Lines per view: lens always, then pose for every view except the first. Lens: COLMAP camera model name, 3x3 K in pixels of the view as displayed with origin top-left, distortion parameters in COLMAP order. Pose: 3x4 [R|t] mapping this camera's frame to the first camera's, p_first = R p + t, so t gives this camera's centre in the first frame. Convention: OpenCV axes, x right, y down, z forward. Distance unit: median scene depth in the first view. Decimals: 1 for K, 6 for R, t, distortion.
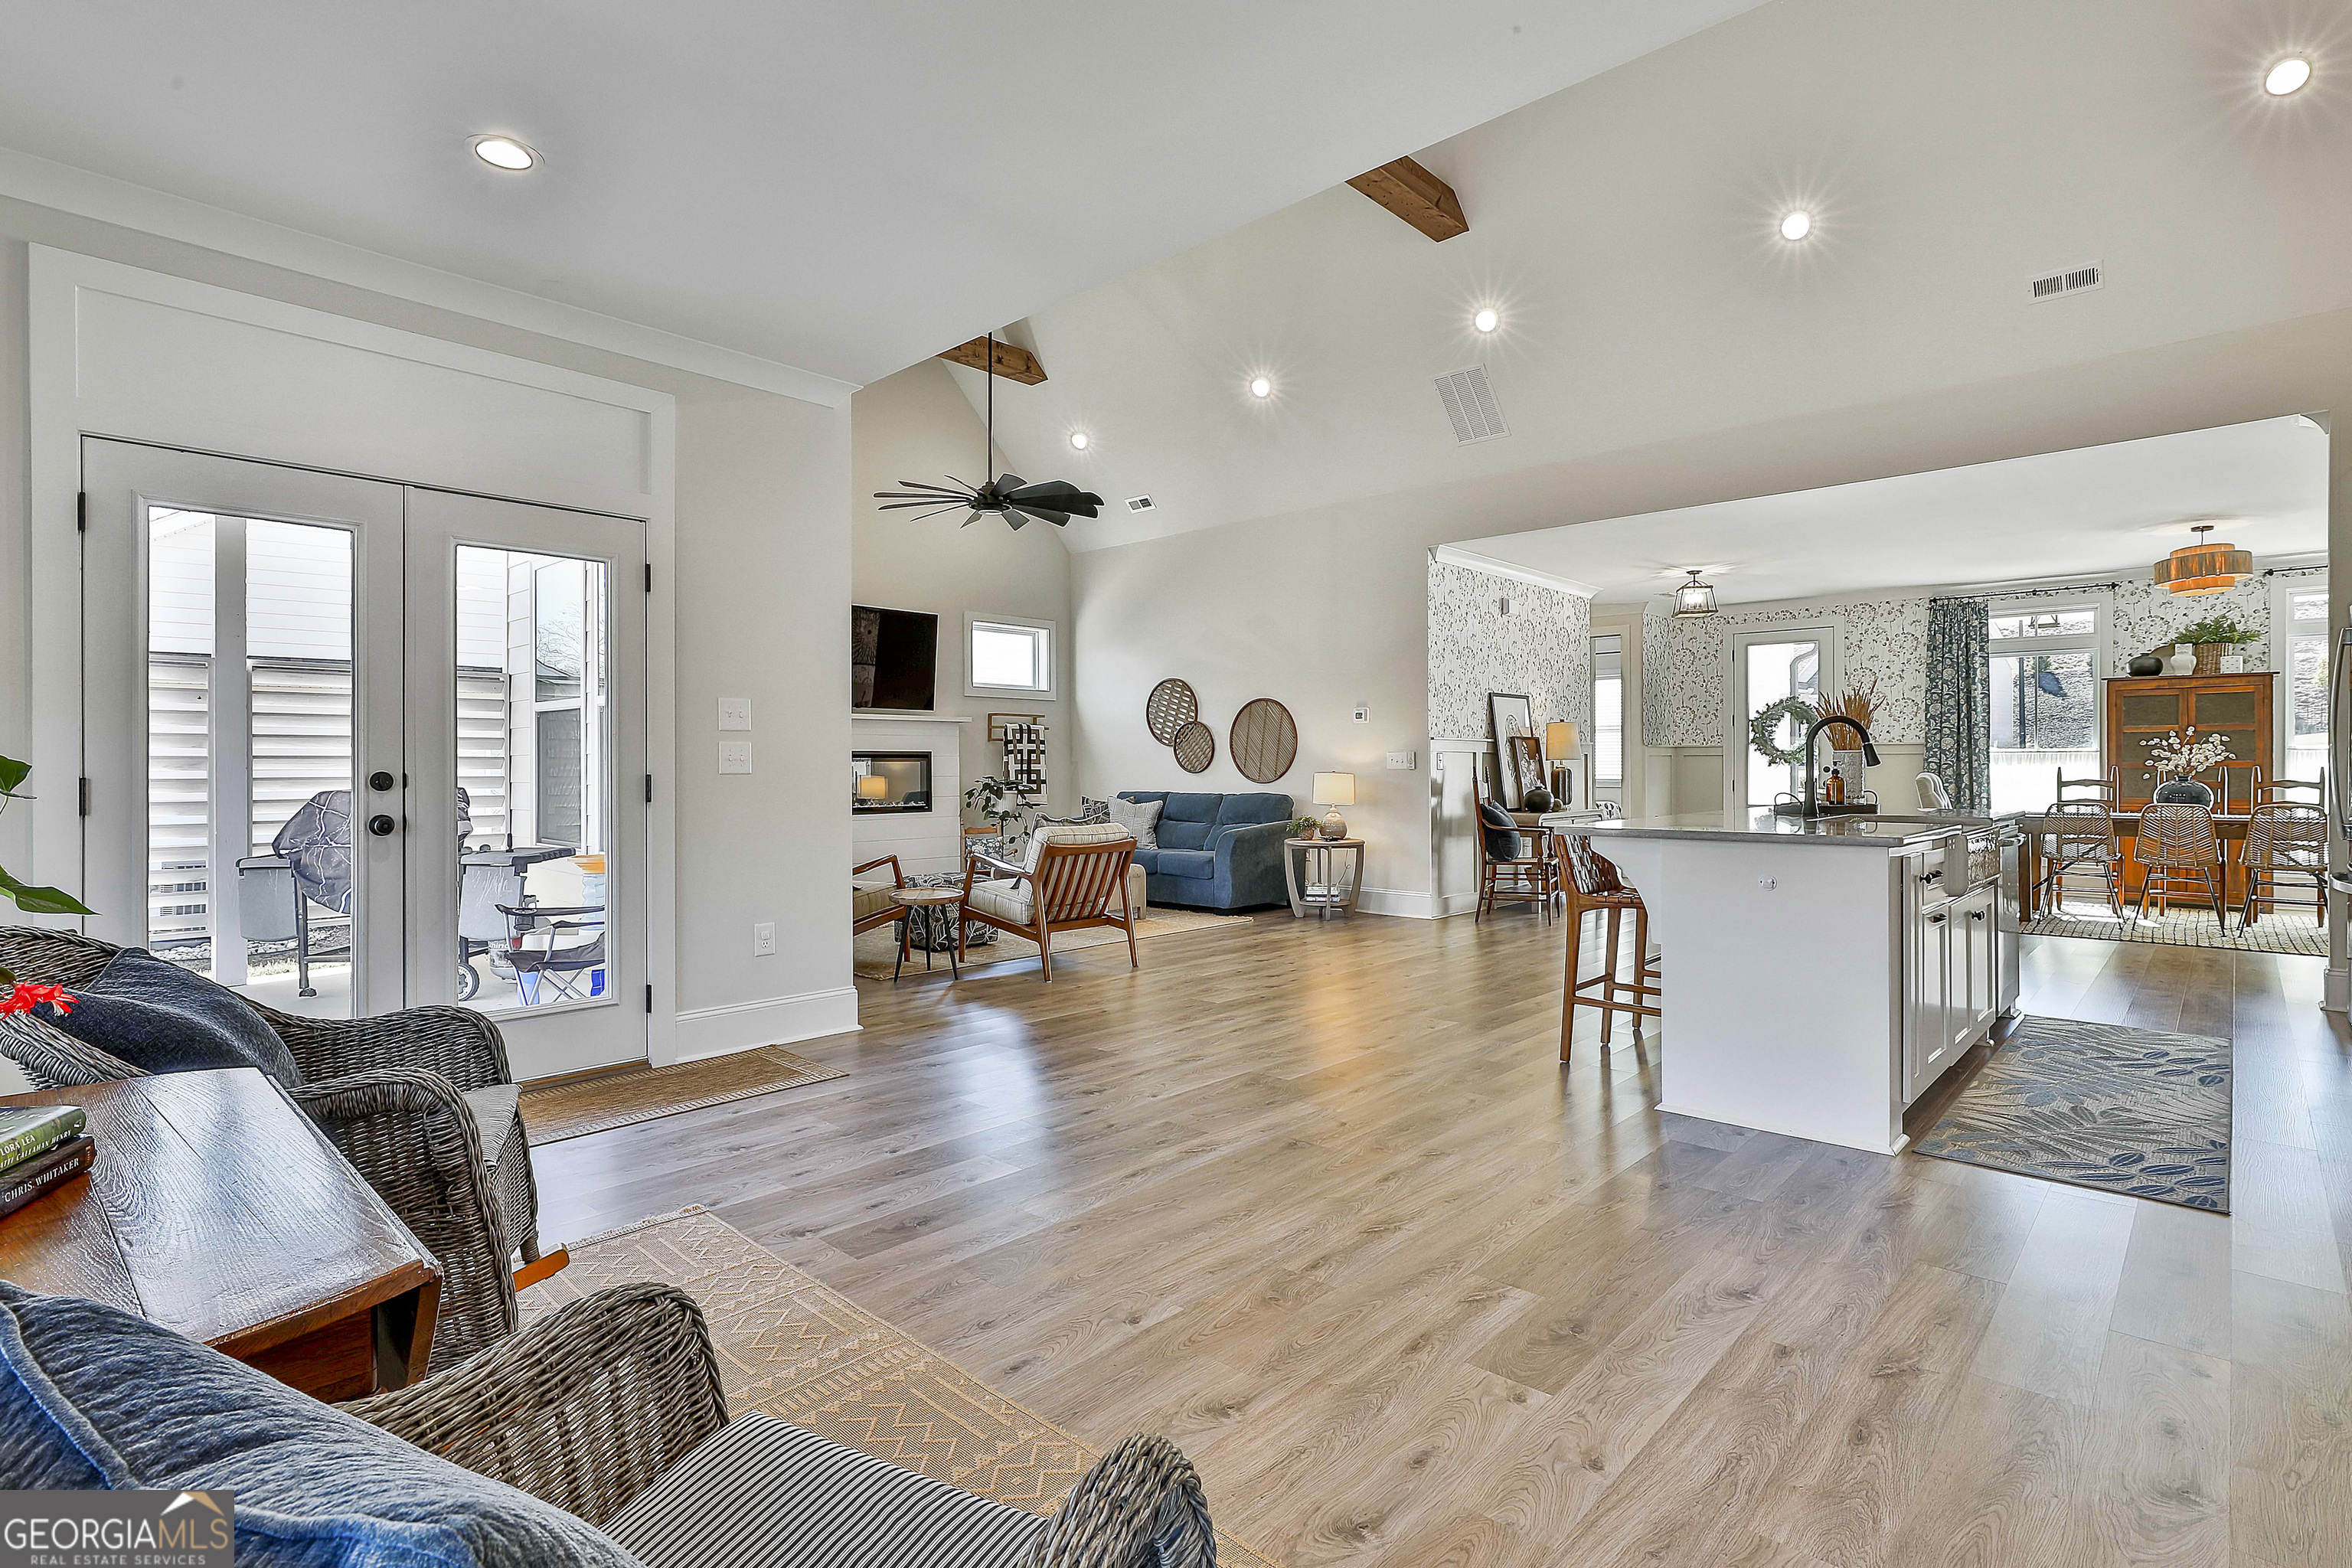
lens RADIAL K [[1132.3, 0, 1179.1], [0, 1132.3, 784.9], [0, 0, 1]] dist [-0.004393, 0.004033]
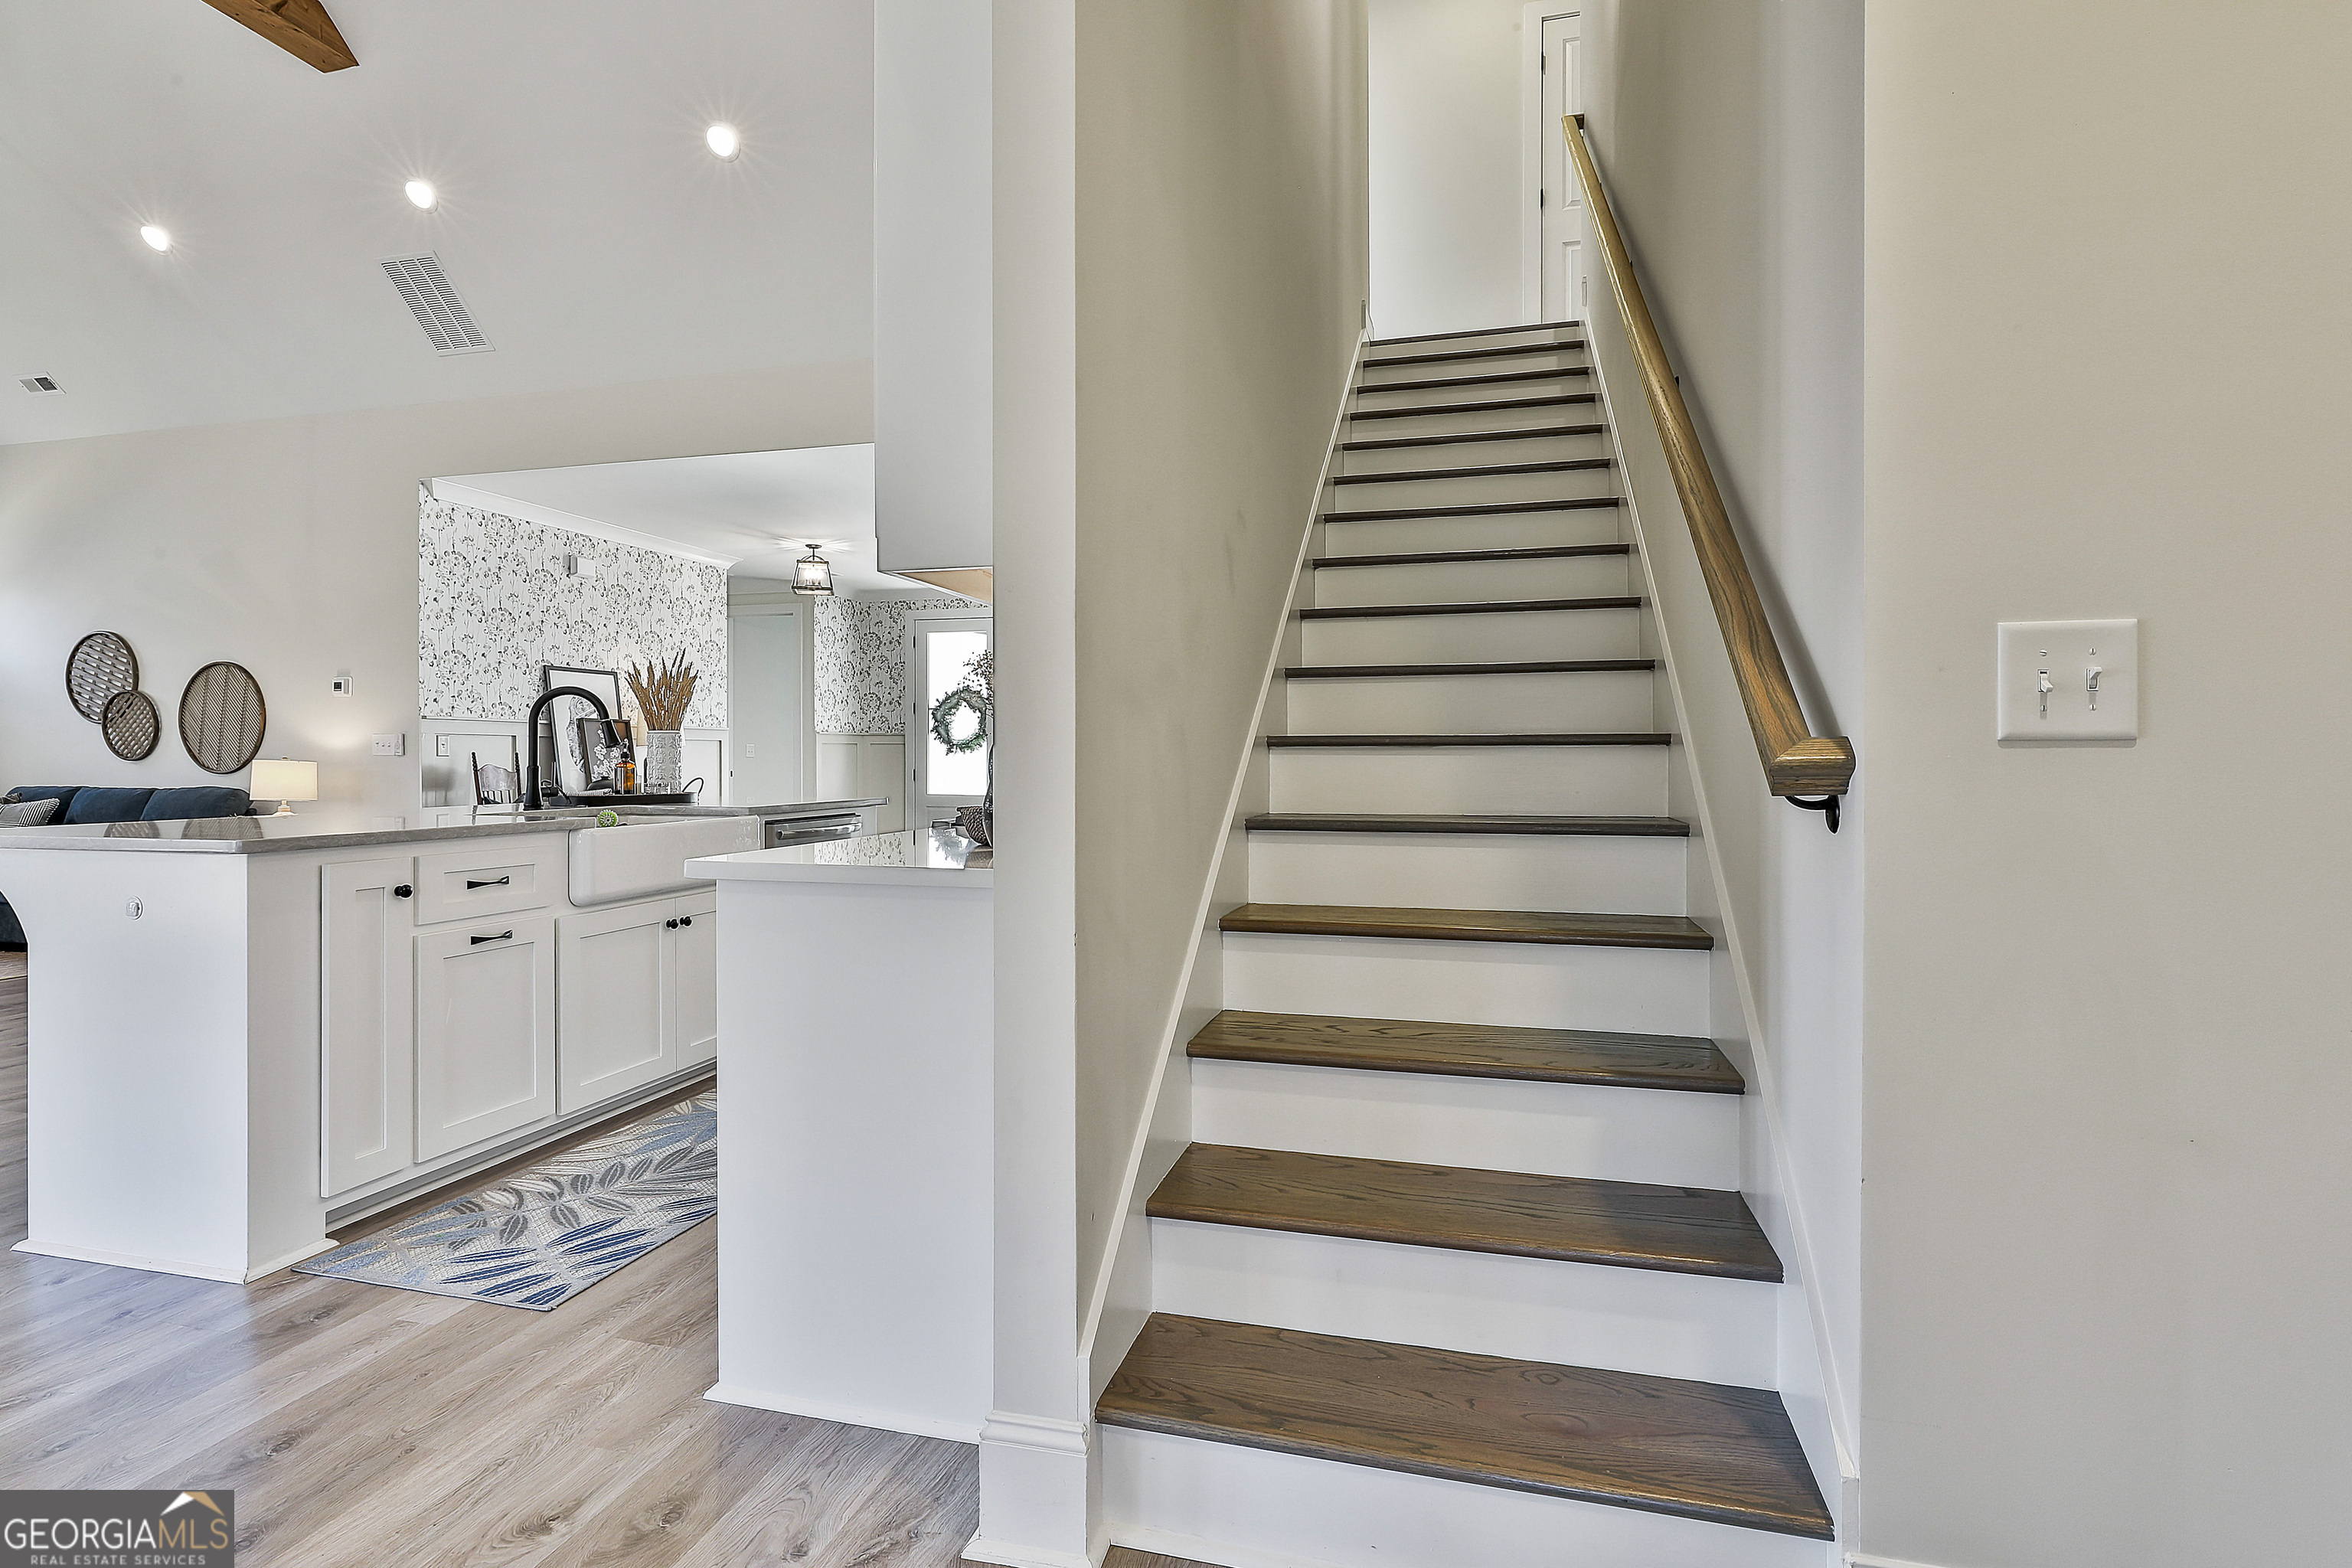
lens RADIAL K [[1132.3, 0, 1189.0], [0, 1132.3, 766.8], [0, 0, 1]] dist [-0.004393, 0.004033]
pose [[0.882906, -0.001897, 0.469545, 0.284873], [0.006333, 0.999949, -0.007867, 0.003642], [-0.469506, 0.009919, 0.882873, 0.029536]]
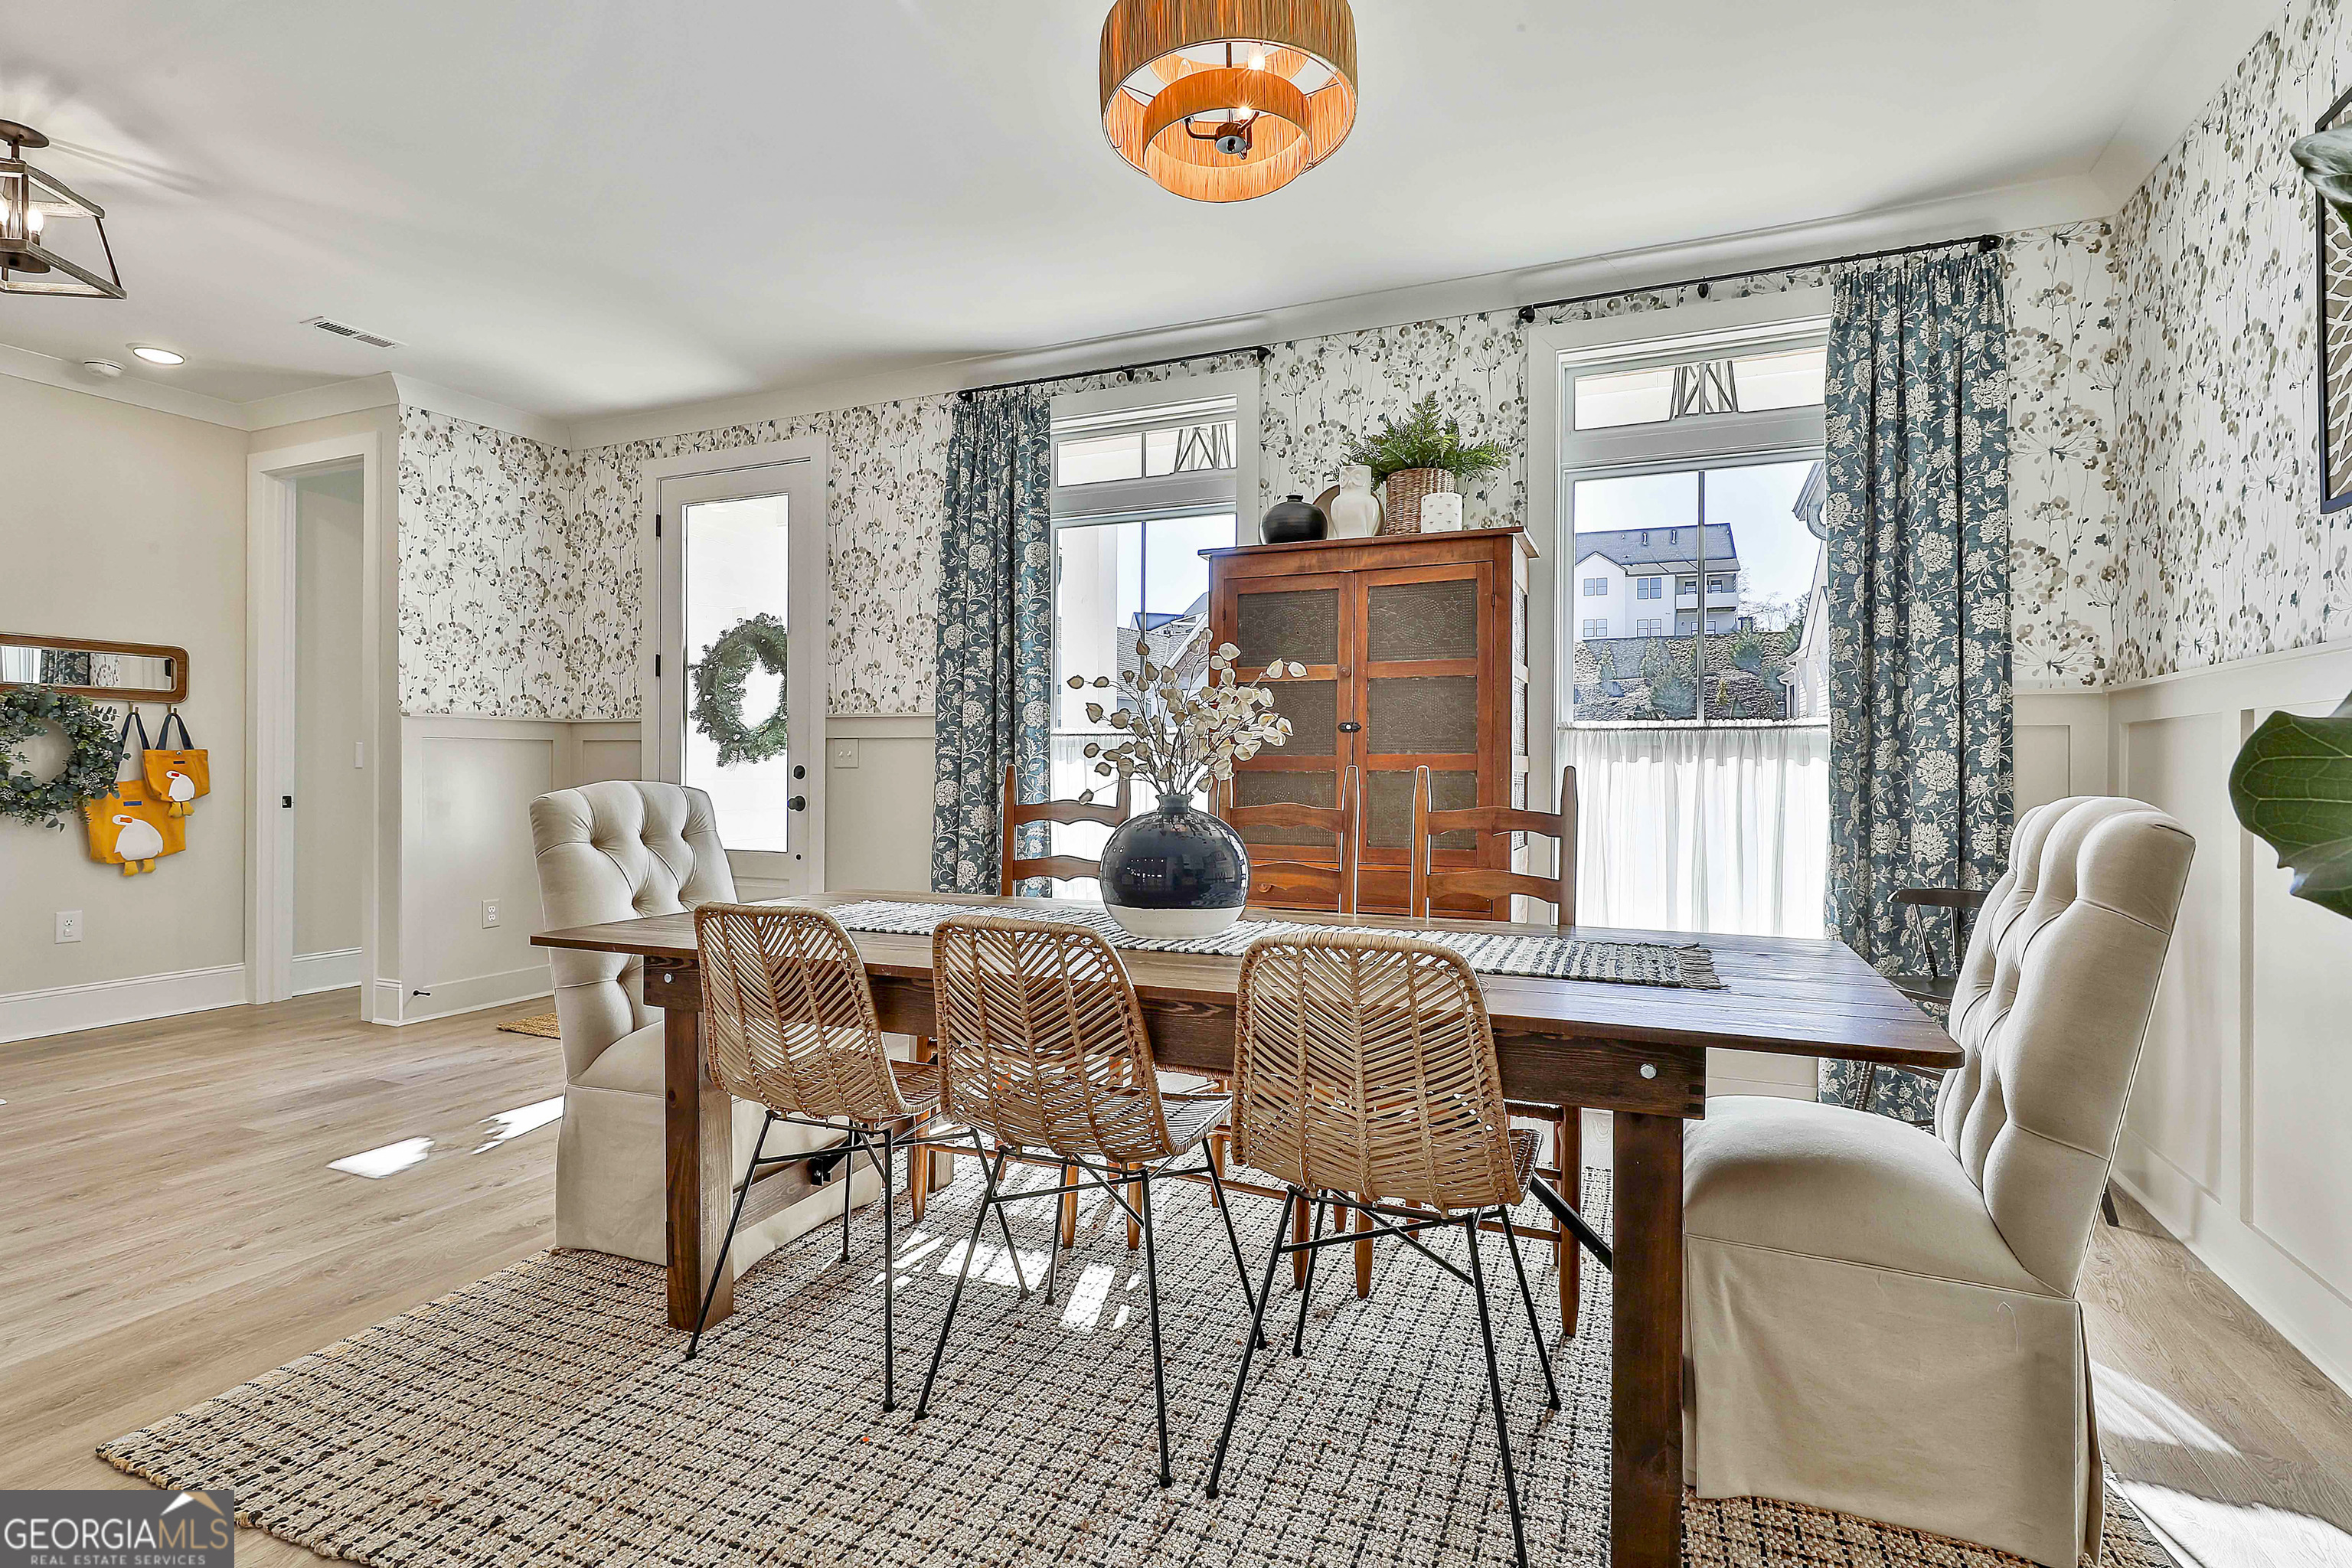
lens RADIAL K [[1132.3, 0, 1170.8], [0, 1132.3, 773.9], [0, 0, 1]] dist [-0.004393, 0.004033]
pose [[0.940907, 0.000081, 0.338665, 0.629896], [0.001524, 0.999989, -0.004472, -0.012168], [-0.338662, 0.004724, 0.940896, 0.587147]]
